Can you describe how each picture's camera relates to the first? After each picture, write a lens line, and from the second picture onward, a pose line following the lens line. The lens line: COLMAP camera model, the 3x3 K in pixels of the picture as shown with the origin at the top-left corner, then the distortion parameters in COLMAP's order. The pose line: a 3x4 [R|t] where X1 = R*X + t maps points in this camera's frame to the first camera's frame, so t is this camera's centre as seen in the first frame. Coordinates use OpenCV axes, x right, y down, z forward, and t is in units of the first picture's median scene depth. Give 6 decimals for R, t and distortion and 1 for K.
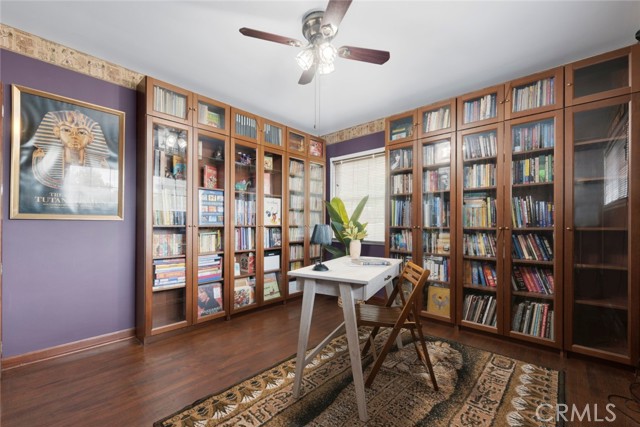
lens RADIAL K [[278.2, 0, 314.7], [0, 278.2, 220.2], [0, 0, 1]] dist [-0.001177, 0.000070]
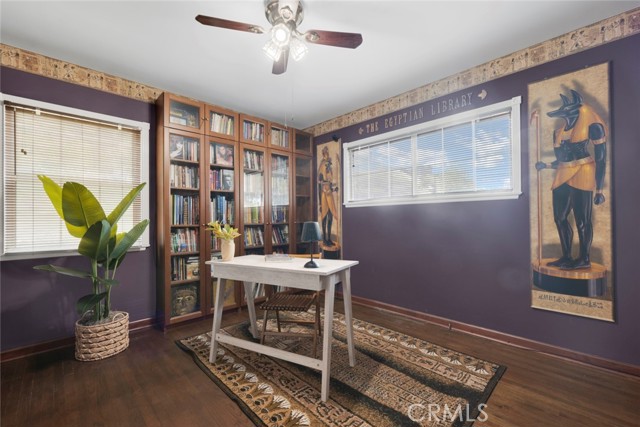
lens RADIAL K [[278.2, 0, 314.7], [0, 278.2, 220.2], [0, 0, 1]] dist [-0.001177, 0.000070]
pose [[0.028555, -0.000947, 0.999592, -0.633880], [0.002128, 0.999997, 0.000886, 0.009263], [-0.999590, 0.002102, 0.028557, 0.628531]]
